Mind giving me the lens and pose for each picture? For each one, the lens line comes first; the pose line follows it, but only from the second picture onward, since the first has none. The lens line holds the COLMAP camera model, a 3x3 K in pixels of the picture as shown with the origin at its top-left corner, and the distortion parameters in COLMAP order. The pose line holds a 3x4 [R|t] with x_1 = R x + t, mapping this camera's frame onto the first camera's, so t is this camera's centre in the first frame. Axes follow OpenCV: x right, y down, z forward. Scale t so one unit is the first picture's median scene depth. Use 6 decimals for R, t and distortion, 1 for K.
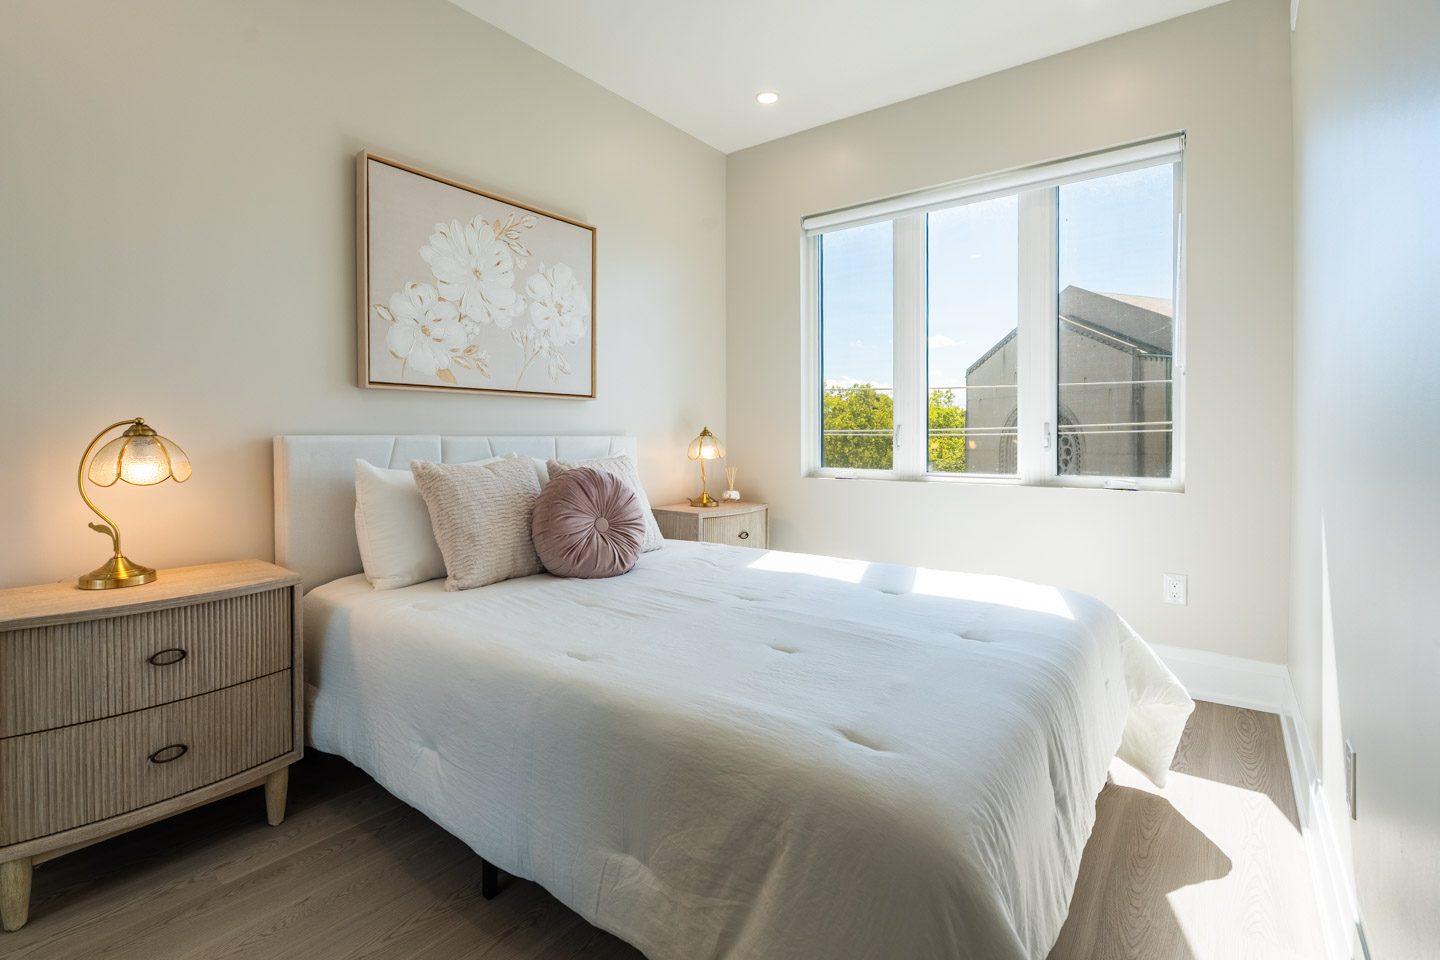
lens RADIAL K [[671.7, 0, 714.3], [0, 671.7, 449.2], [0, 0, 1]] dist [-0.004285, -0.000312]
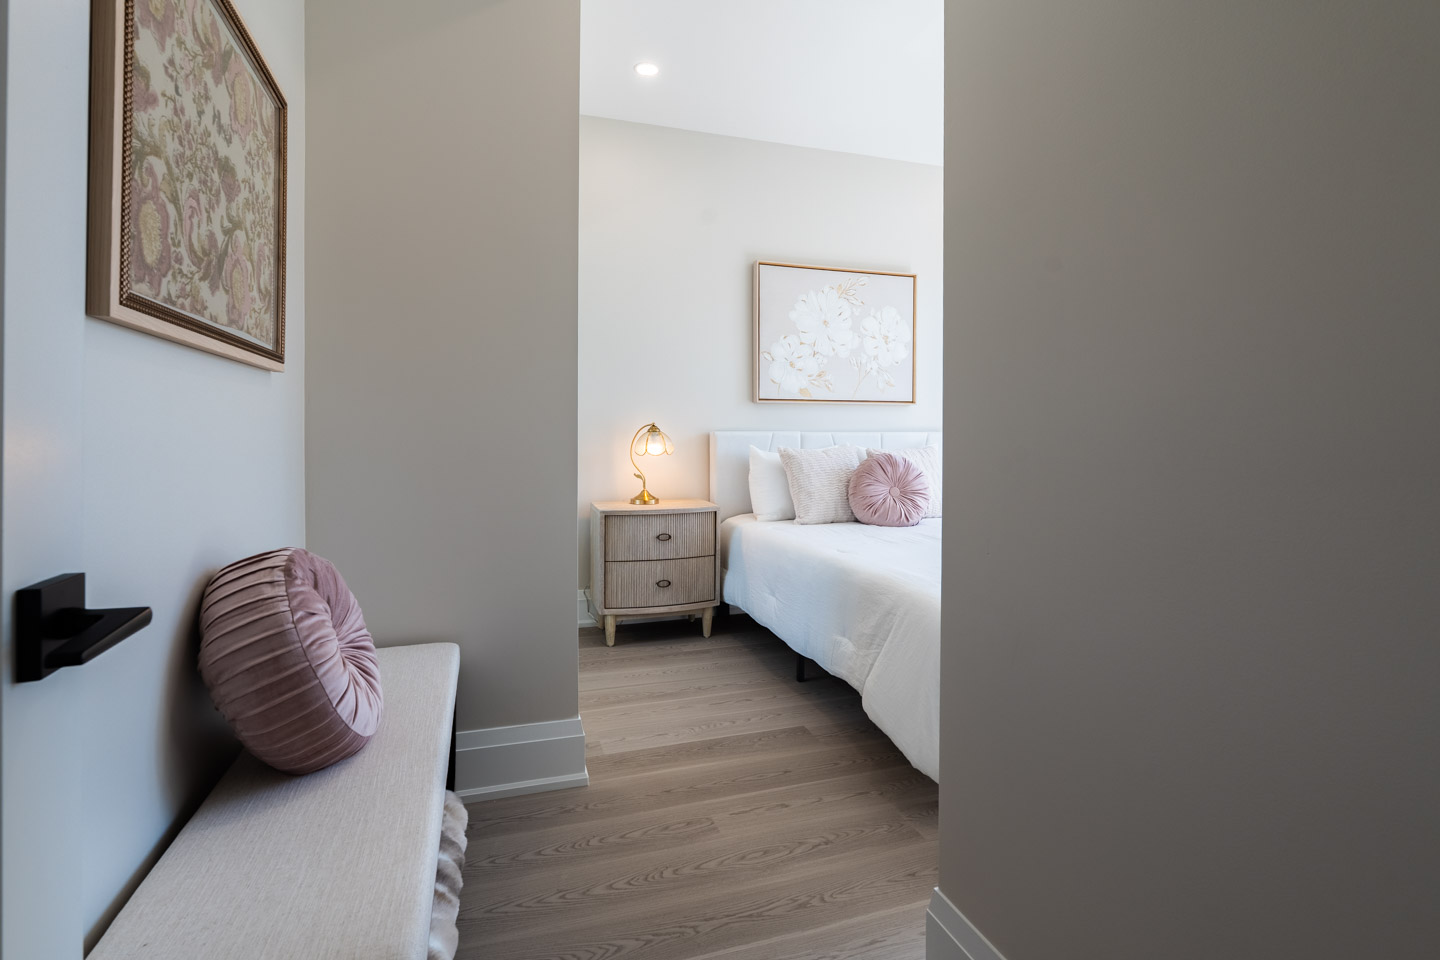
lens RADIAL K [[671.7, 0, 714.3], [0, 671.7, 449.2], [0, 0, 1]] dist [-0.004285, -0.000312]
pose [[0.828235, 0.013232, -0.560225, 0.322111], [-0.011014, 0.999912, 0.007334, 0.012304], [0.560273, 0.000096, 0.828308, -0.430560]]
